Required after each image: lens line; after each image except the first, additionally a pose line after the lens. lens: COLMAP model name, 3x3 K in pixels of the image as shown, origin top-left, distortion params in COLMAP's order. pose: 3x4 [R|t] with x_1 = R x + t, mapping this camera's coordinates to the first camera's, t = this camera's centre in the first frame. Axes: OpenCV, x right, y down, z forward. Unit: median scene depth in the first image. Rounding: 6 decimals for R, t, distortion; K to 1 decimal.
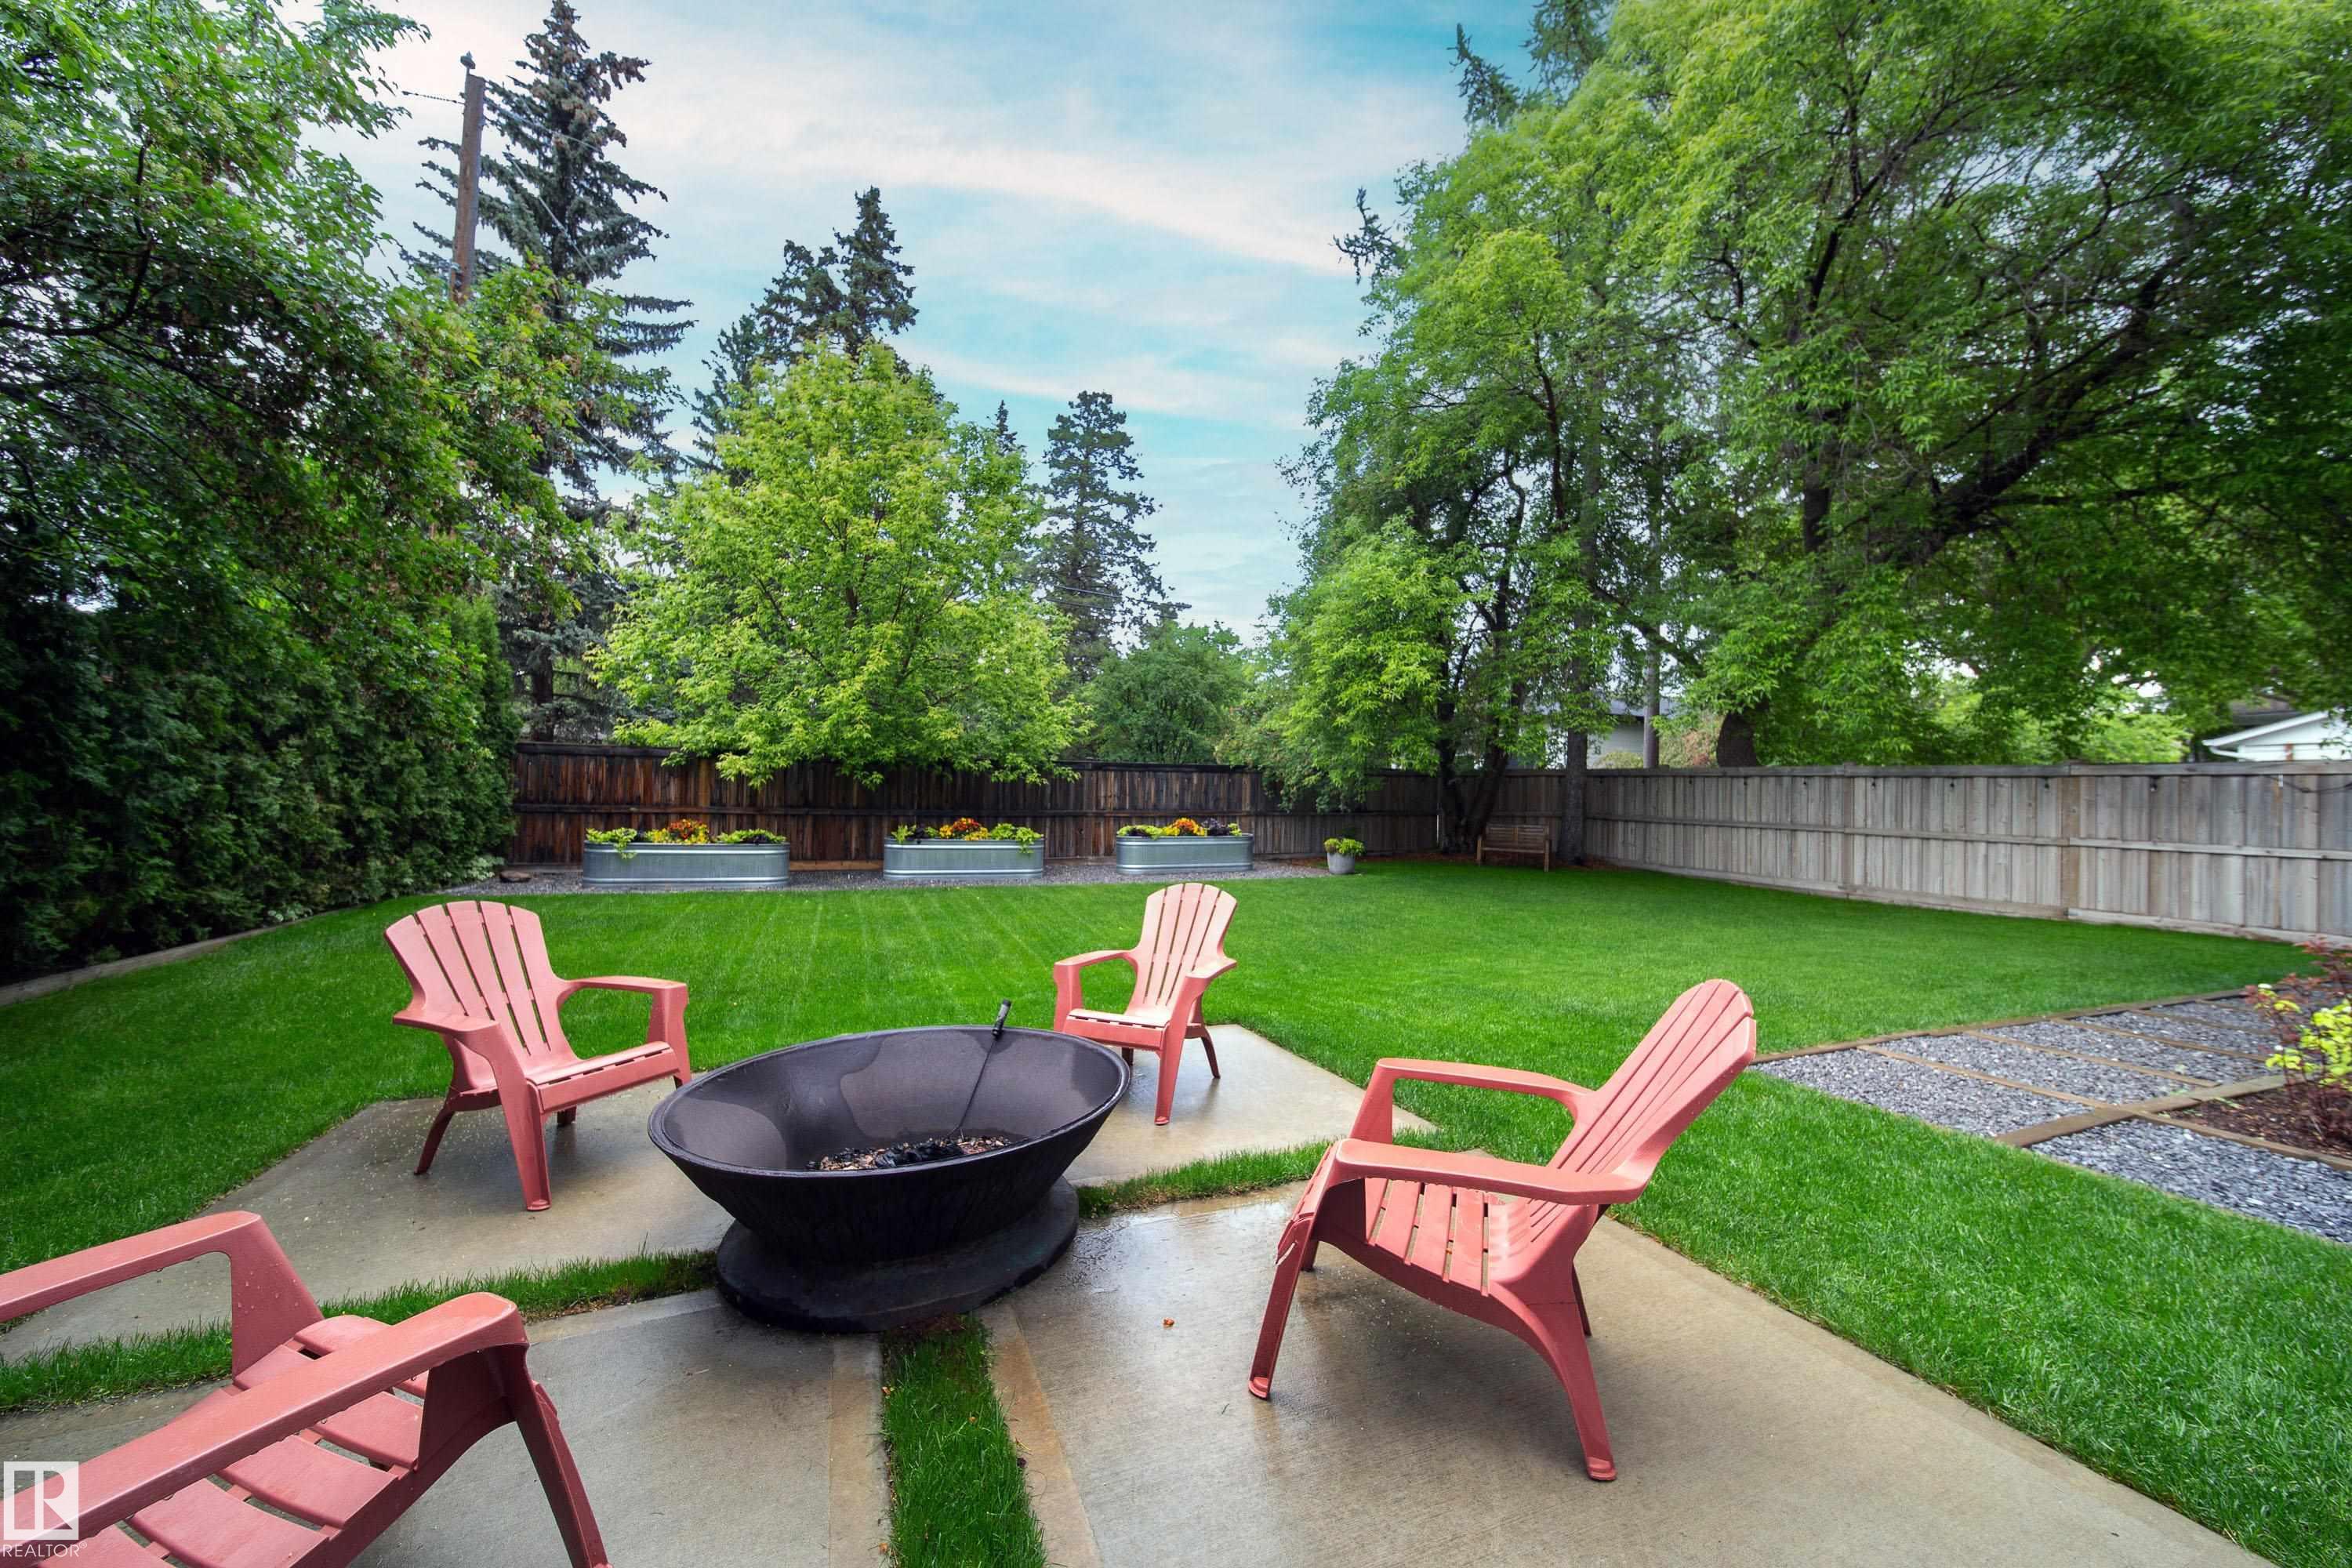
lens RADIAL K [[813.3, 0, 1164.8], [0, 813.3, 783.8], [0, 0, 1]] dist [-0.001221, -0.000279]
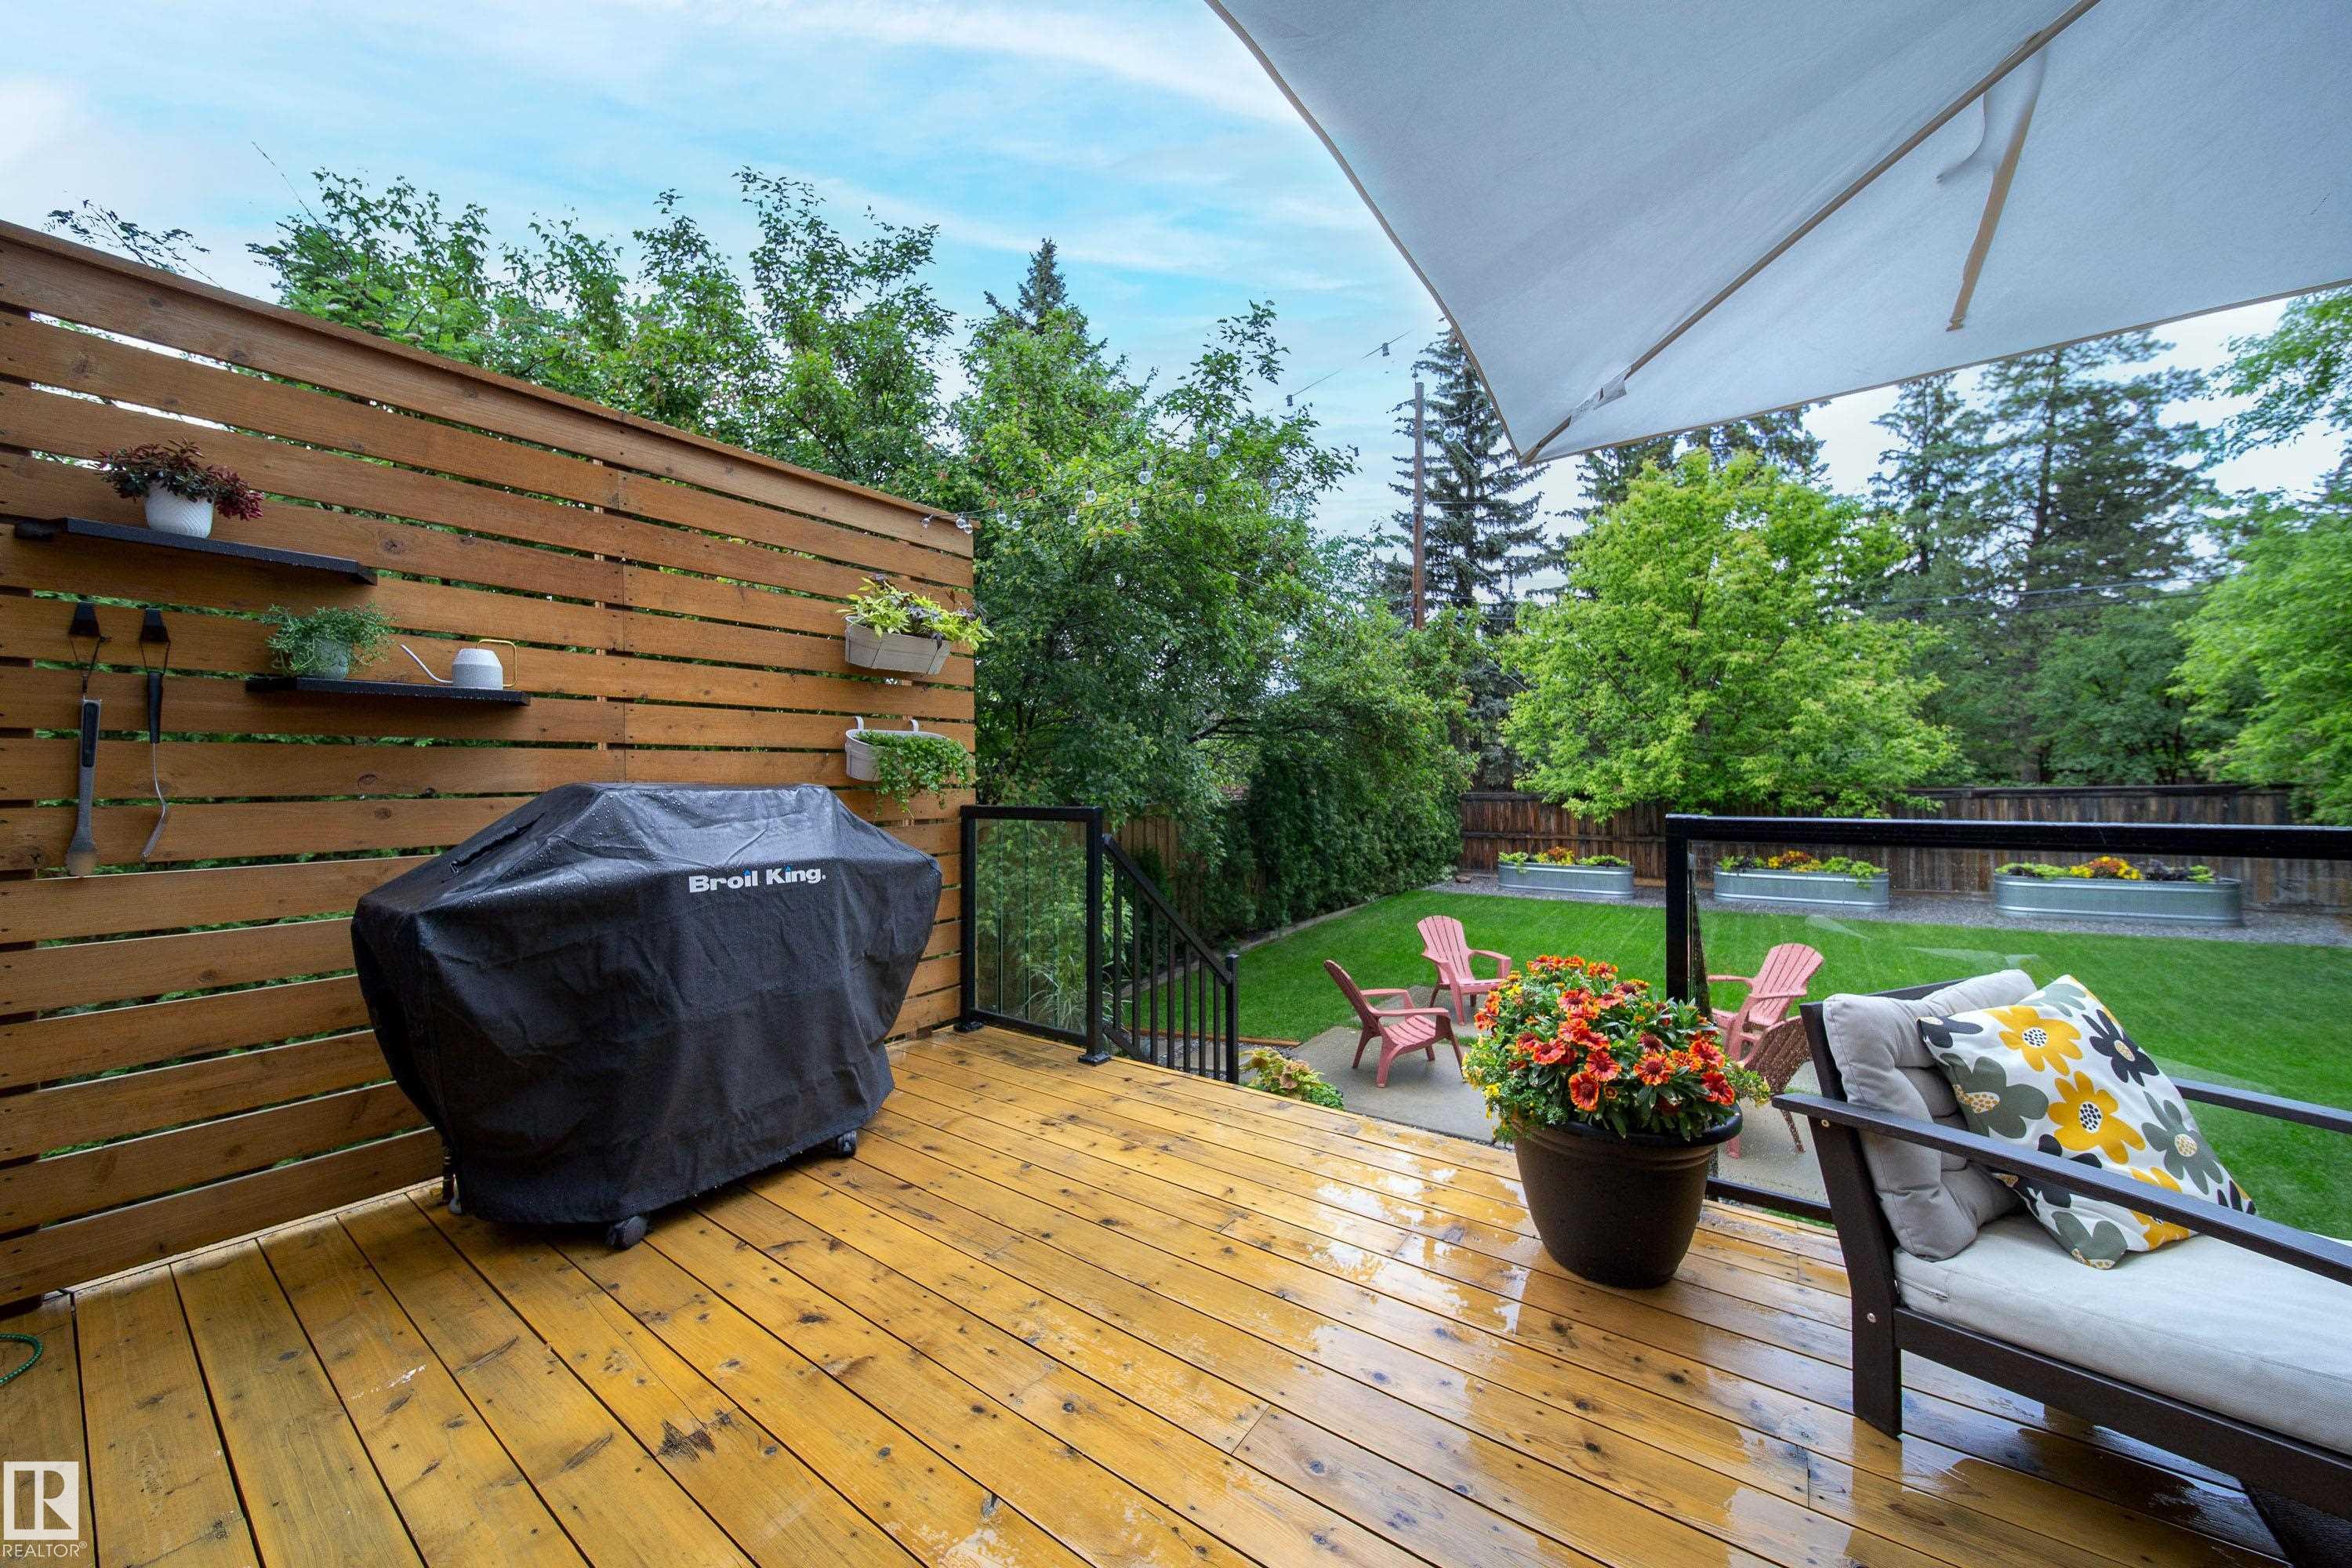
lens RADIAL K [[837.1, 0, 1177.9], [0, 837.1, 780.3], [0, 0, 1]] dist [0.008031, -0.004620]
pose [[0.531015, -0.029919, -0.846834, 0.278403], [0.047833, 0.998841, -0.005295, -0.087420], [0.846011, -0.037695, 0.531831, -0.316602]]
